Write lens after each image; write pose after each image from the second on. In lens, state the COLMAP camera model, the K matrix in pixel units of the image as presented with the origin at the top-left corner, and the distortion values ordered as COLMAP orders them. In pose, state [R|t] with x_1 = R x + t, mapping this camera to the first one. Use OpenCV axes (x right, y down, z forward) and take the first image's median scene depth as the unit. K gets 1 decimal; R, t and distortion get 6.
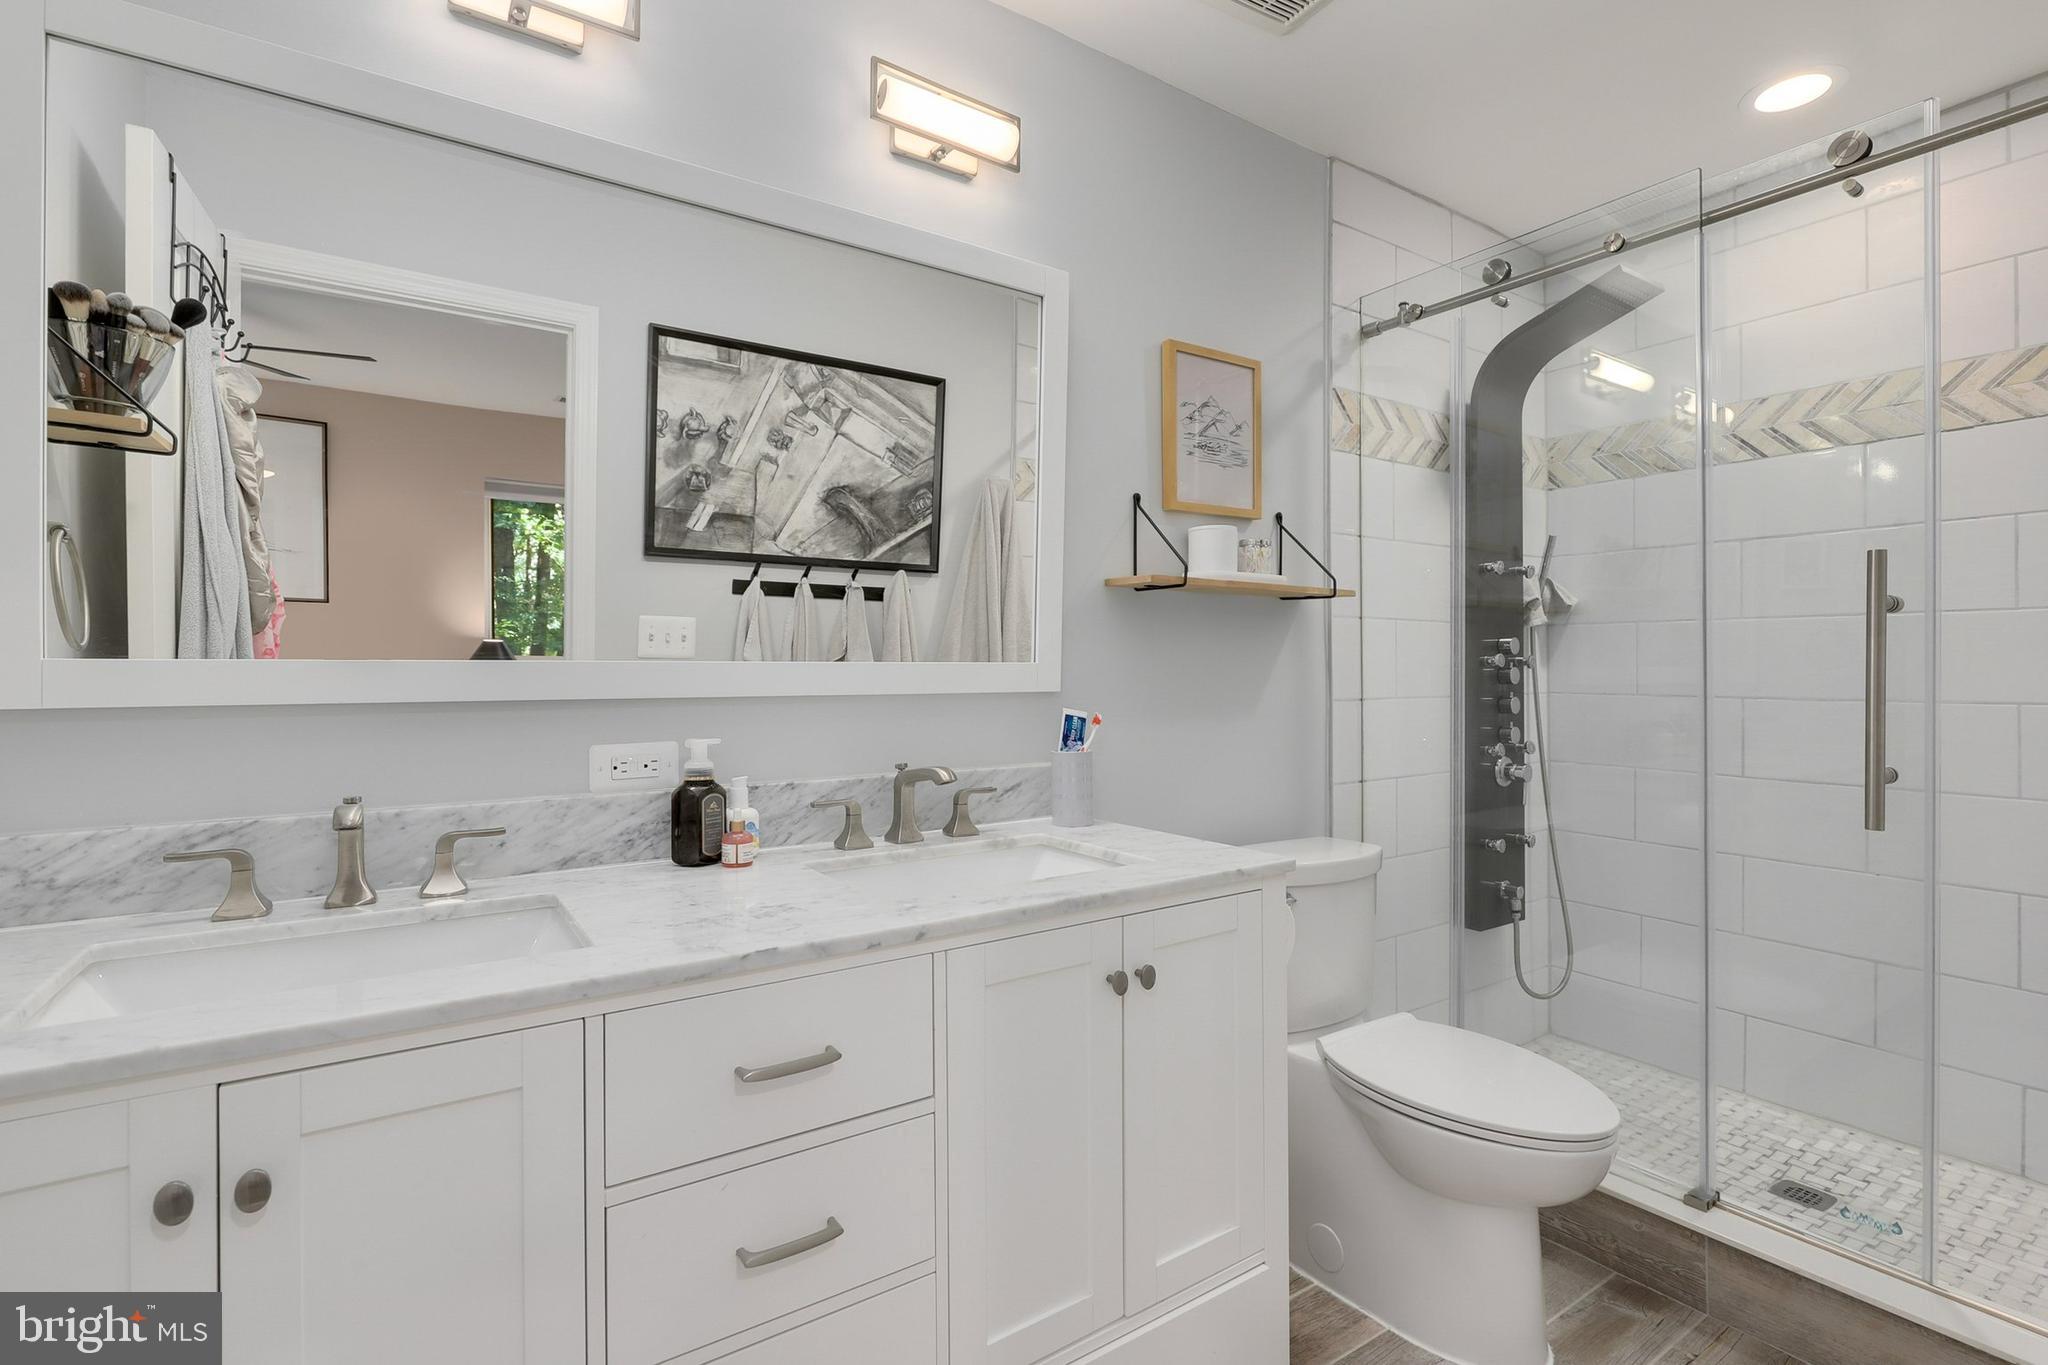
lens RADIAL K [[932.9, 0, 1014.1], [0, 932.9, 665.0], [0, 0, 1]] dist [0.001960, 0.000362]
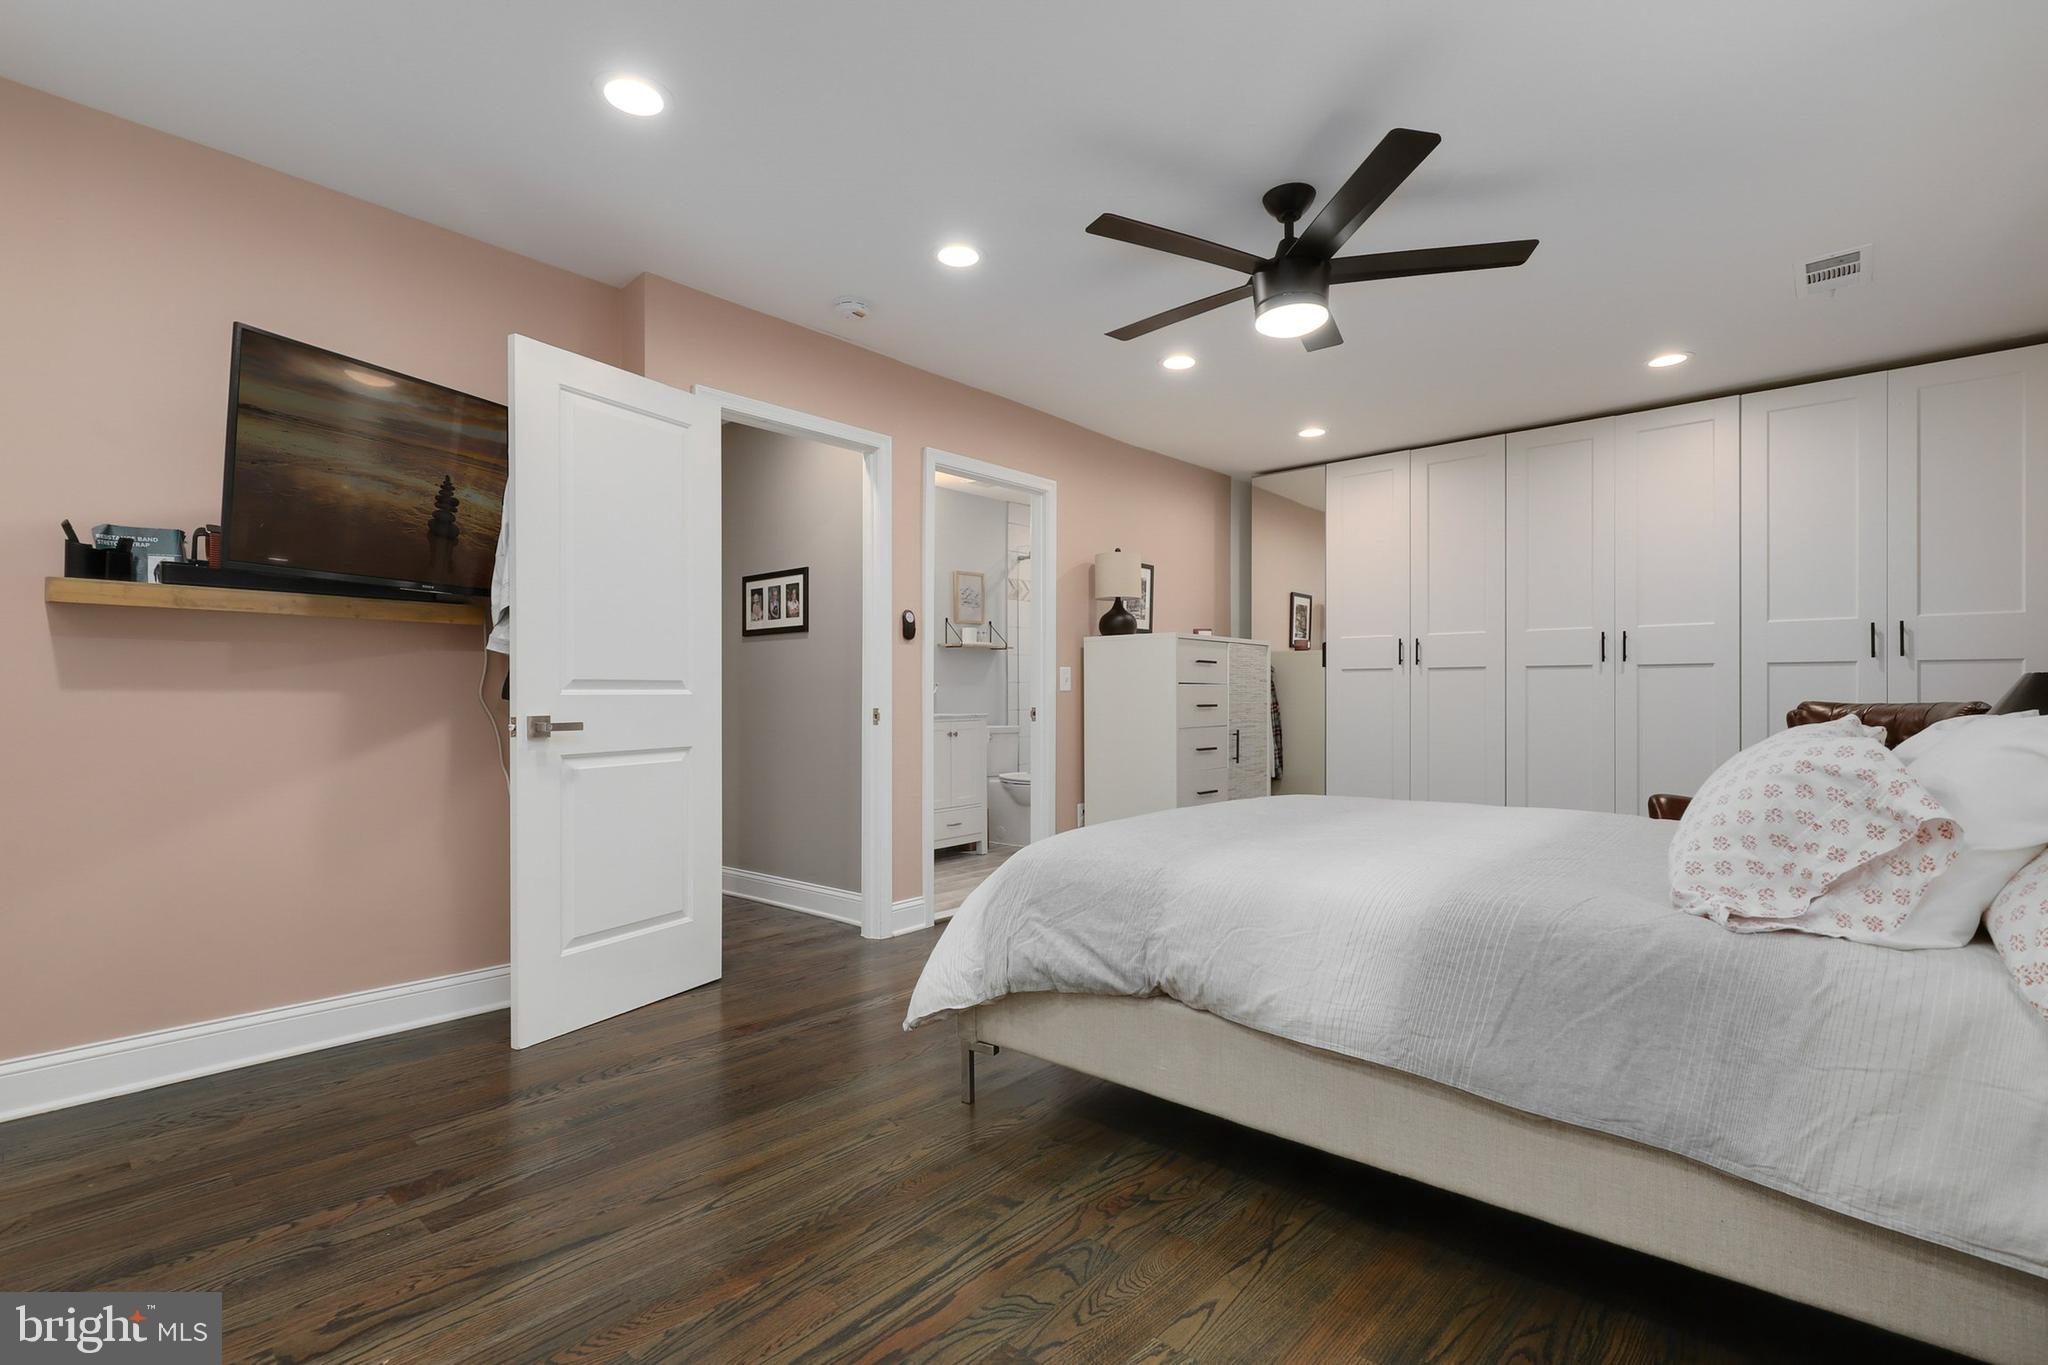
lens RADIAL K [[971.4, 0, 1024.0], [0, 971.4, 682.5], [0, 0, 1]] dist [0.009646, -0.000373]
pose [[0.960110, 0.005375, 0.279571, -0.511362], [-0.003531, 0.999969, -0.007099, 0.059260], [-0.279601, 0.005829, 0.960099, -2.141383]]
